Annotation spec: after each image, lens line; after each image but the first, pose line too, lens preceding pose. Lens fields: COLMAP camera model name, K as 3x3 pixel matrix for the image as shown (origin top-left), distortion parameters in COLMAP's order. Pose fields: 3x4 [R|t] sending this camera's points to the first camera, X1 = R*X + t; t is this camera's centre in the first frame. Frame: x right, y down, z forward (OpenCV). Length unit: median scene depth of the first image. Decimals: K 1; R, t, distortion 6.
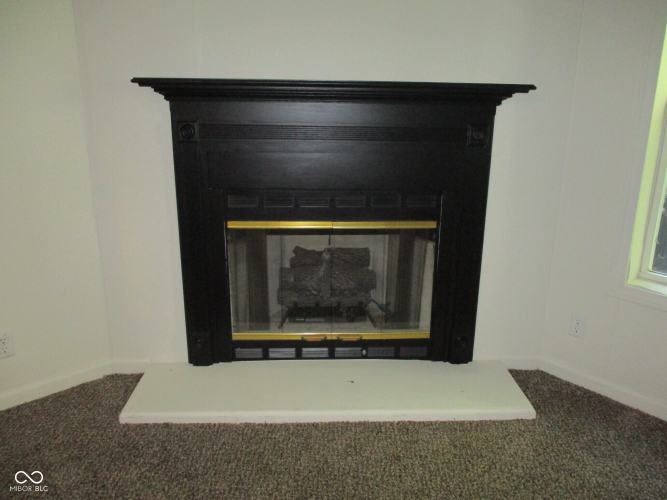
lens RADIAL K [[555.4, 0, 335.9], [0, 555.4, 250.1], [0, 0, 1]] dist [-0.018368, -0.012501]
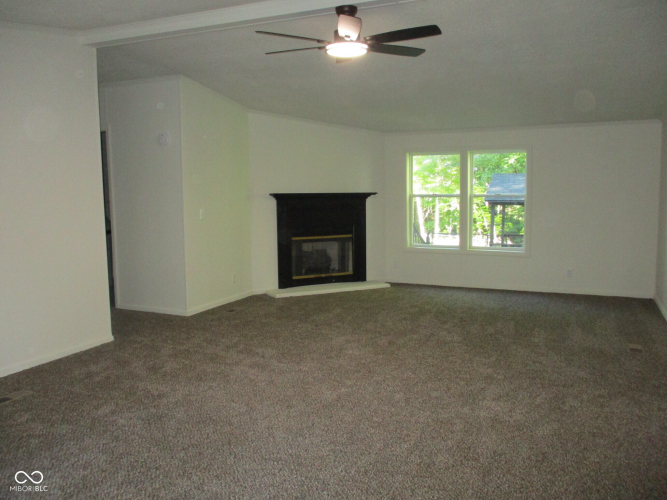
lens RADIAL K [[555.4, 0, 332.6], [0, 555.4, 249.9], [0, 0, 1]] dist [-0.018368, -0.012501]
pose [[0.918484, -0.064068, 0.390234, -1.132508], [0.137753, 0.976820, -0.163851, 0.523294], [-0.370690, 0.204250, 0.906019, -1.772999]]
